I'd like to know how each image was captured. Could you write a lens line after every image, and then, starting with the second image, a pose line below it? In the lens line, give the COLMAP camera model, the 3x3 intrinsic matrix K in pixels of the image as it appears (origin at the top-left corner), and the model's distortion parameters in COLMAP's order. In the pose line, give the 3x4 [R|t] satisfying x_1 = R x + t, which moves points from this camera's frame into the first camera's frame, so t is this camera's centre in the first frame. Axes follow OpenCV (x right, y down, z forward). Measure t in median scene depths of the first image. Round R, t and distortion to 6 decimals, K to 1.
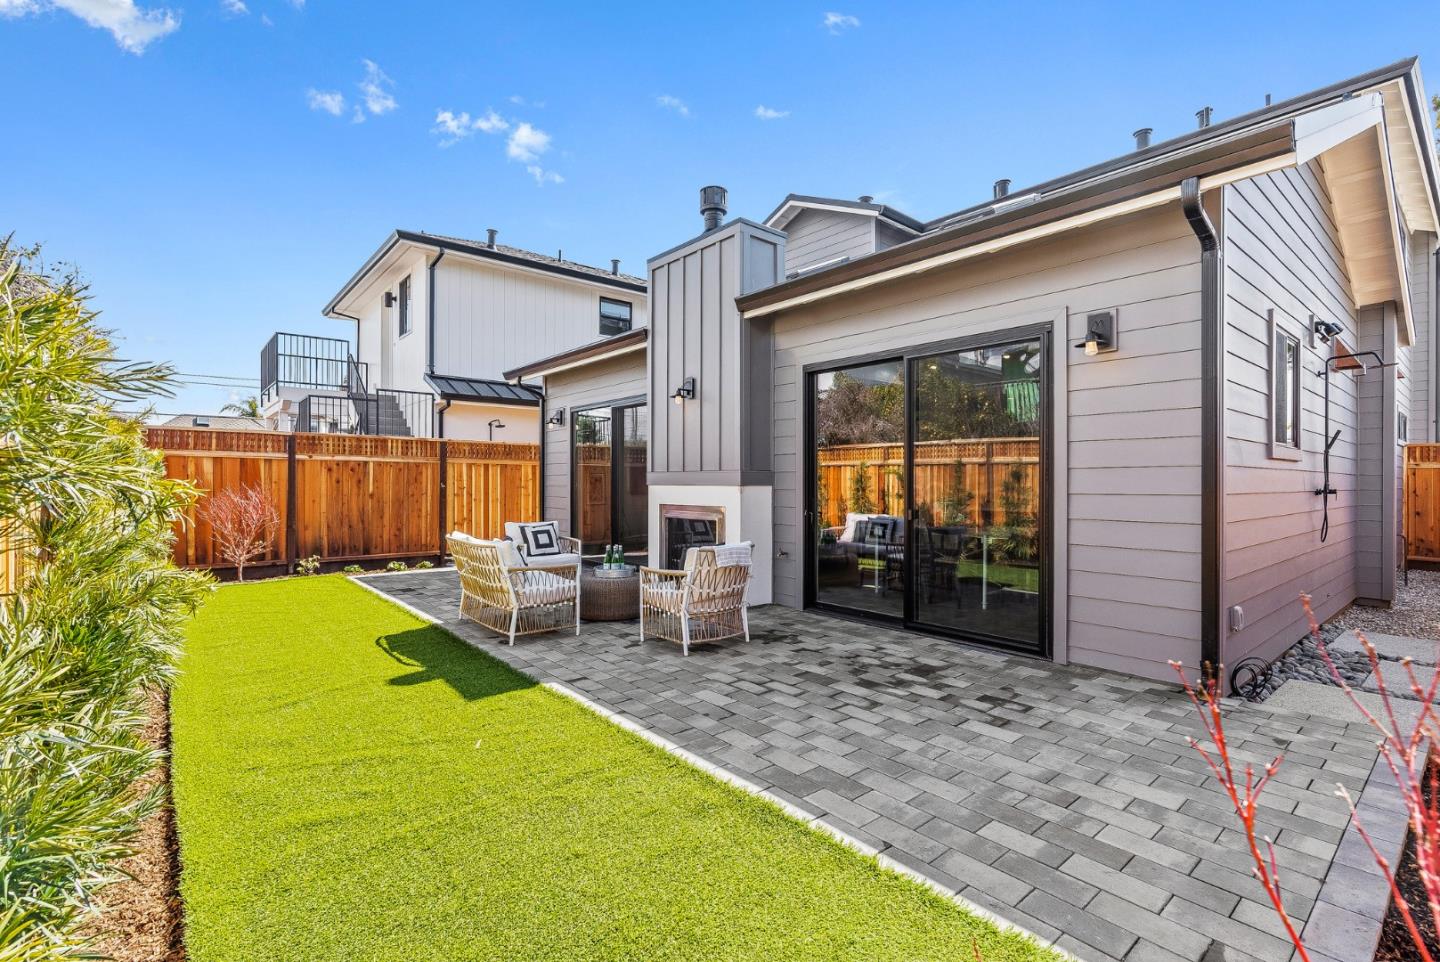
lens RADIAL K [[665.1, 0, 728.5], [0, 665.1, 473.8], [0, 0, 1]] dist [-0.004046, 0.000748]
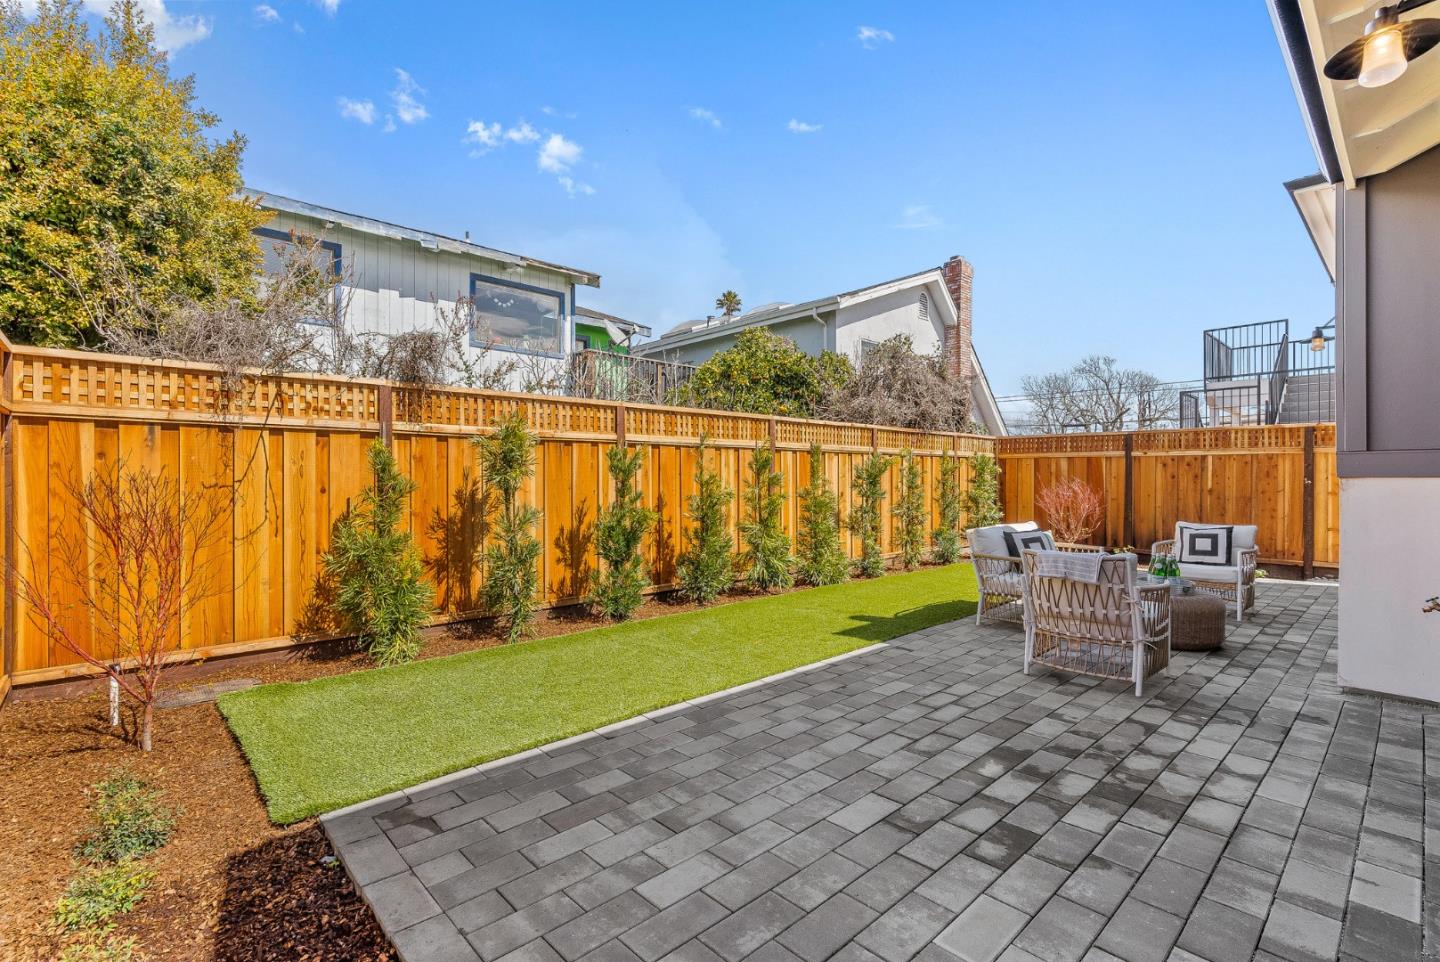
lens RADIAL K [[665.1, 0, 728.5], [0, 665.1, 473.8], [0, 0, 1]] dist [-0.004046, 0.000748]
pose [[0.034929, -0.009649, -0.999343, 0.893224], [0.011118, 0.999895, -0.009265, 0.020976], [0.999328, -0.010787, 0.035032, 0.669292]]
